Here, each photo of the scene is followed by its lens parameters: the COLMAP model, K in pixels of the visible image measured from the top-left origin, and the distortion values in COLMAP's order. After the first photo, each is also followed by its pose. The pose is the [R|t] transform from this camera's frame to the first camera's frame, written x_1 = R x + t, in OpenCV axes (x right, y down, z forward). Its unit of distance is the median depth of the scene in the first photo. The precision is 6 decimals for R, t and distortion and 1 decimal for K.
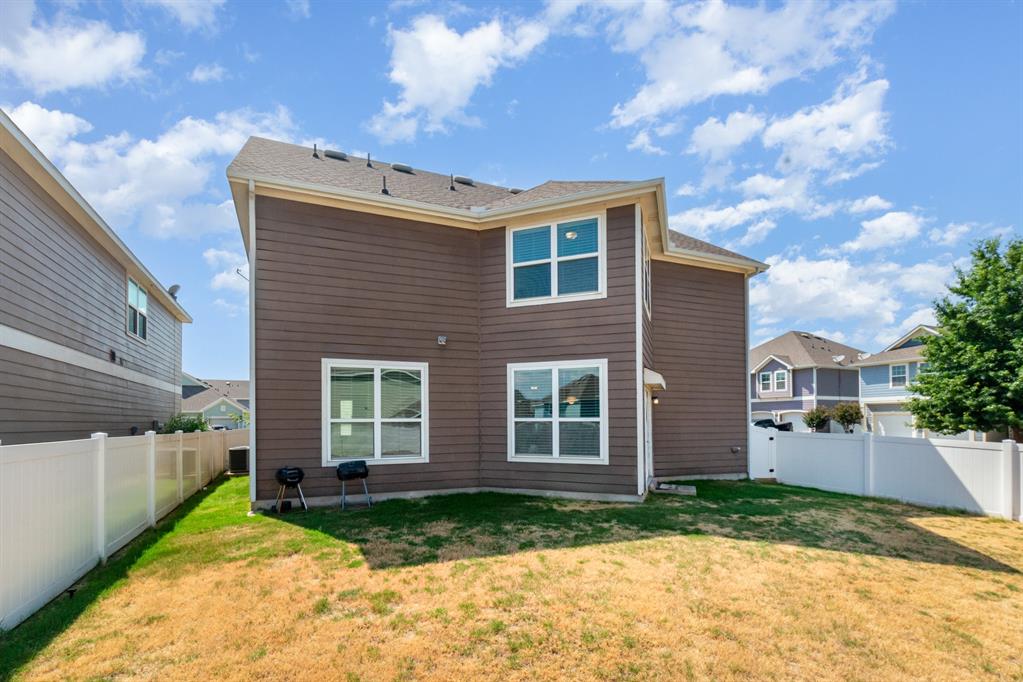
lens RADIAL K [[465.0, 0, 511.3], [0, 465.0, 376.6], [0, 0, 1]] dist [0.001468, 0.000256]
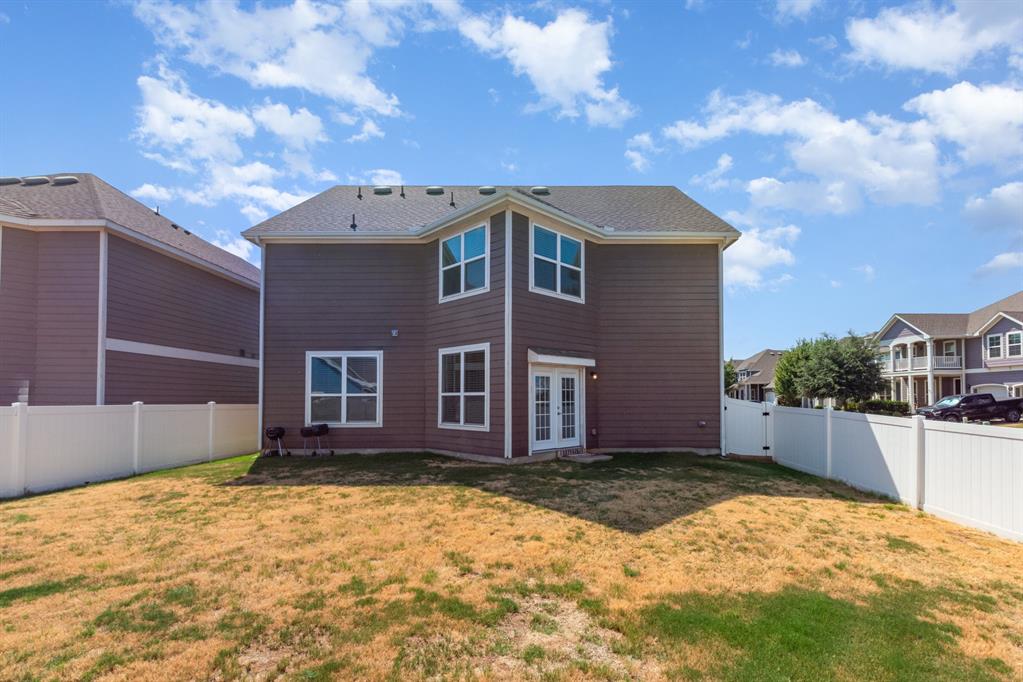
lens RADIAL K [[453.5, 0, 529.0], [0, 453.5, 345.5], [0, 0, 1]] dist [0.001402, 0.000192]
pose [[0.931489, -0.041986, -0.361339, 0.665900], [0.035639, 0.999071, -0.024215, 0.000570], [0.362020, 0.009678, 0.932120, -0.041499]]
